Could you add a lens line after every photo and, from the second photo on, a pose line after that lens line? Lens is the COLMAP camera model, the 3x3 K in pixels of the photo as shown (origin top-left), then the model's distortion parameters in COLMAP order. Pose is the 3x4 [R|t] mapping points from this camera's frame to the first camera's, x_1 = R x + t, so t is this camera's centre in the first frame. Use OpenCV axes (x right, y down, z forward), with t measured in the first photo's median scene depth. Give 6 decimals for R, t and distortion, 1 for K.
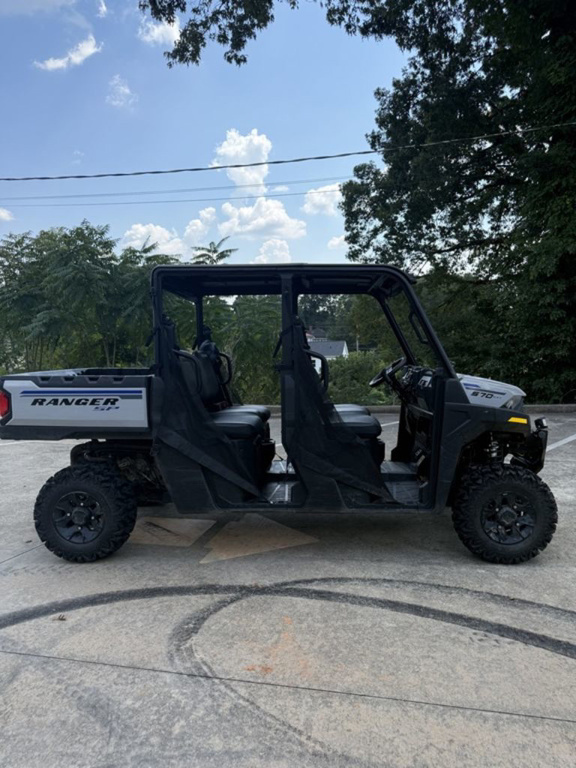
lens RADIAL K [[558.0, 0, 288.0], [0, 558.0, 384.0], [0, 0, 1]] dist [0.029937, -0.002323]
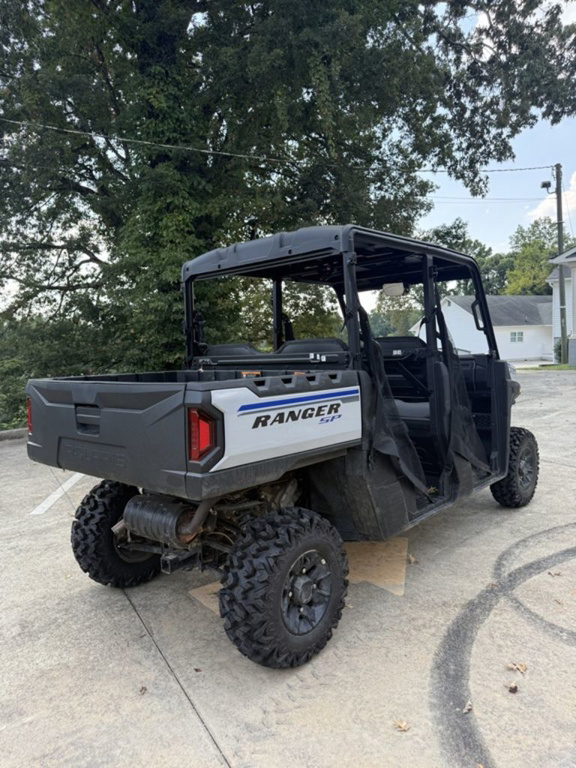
lens RADIAL K [[558.0, 0, 288.0], [0, 558.0, 384.0], [0, 0, 1]] dist [0.029937, -0.002323]
pose [[0.619848, -0.064361, 0.782078, -0.932471], [0.095066, 0.995449, 0.006574, -0.009483], [-0.778942, 0.070274, 0.623146, 0.631136]]
